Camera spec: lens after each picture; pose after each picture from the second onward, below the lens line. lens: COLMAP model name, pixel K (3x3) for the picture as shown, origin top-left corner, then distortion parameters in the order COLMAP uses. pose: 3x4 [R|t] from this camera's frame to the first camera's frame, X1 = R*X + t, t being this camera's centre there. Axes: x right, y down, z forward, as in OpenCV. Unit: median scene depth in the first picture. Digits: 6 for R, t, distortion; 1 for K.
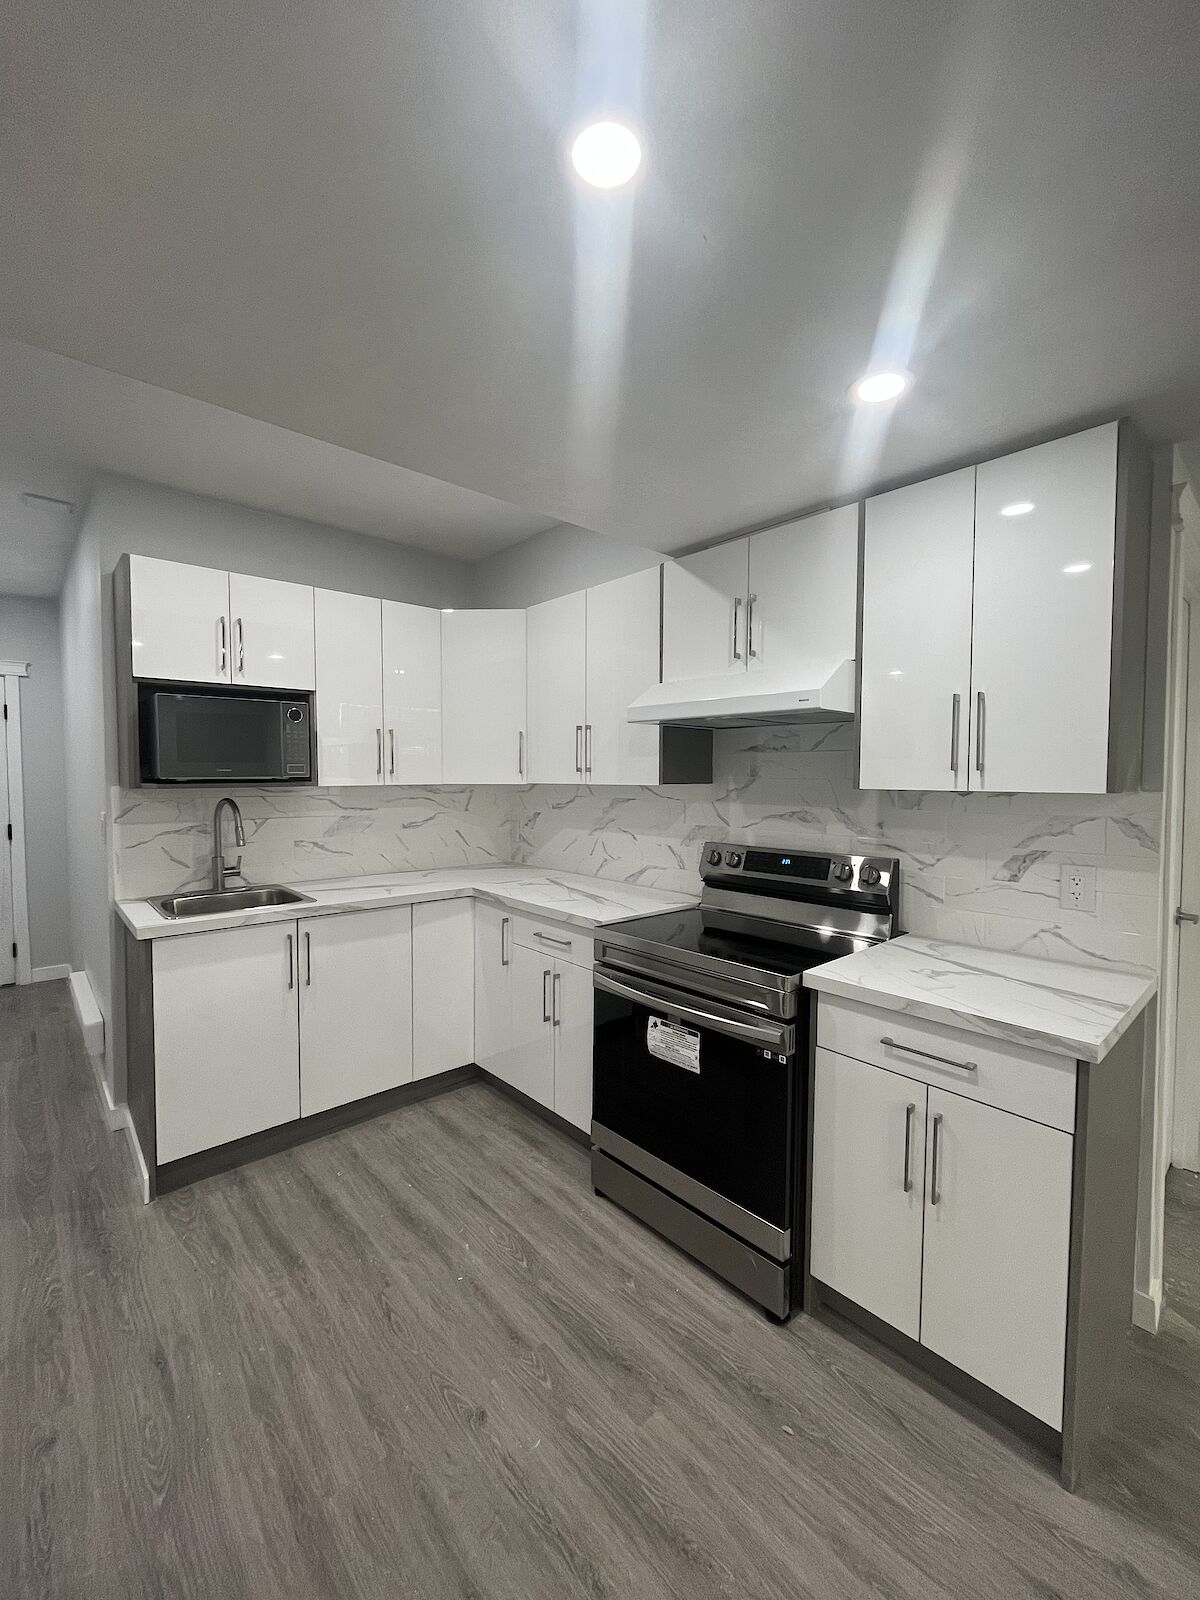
lens RADIAL K [[650.6, 0, 600.0], [0, 650.6, 800.0], [0, 0, 1]] dist [-0.000176, -0.000001]
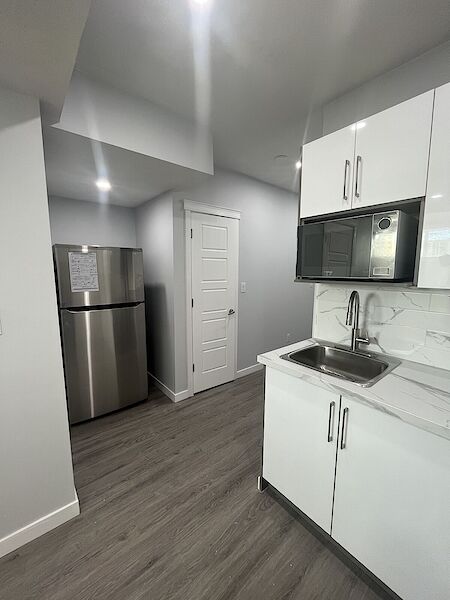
lens RADIAL K [[244.0, 0, 225.0], [0, 244.0, 300.0], [0, 0, 1]] dist [-0.000176, -0.000001]
pose [[-0.044495, 0.125138, -0.991141, -0.020228], [-0.044119, 0.990910, 0.127089, -0.045228], [0.998035, 0.049383, -0.038570, 0.848499]]
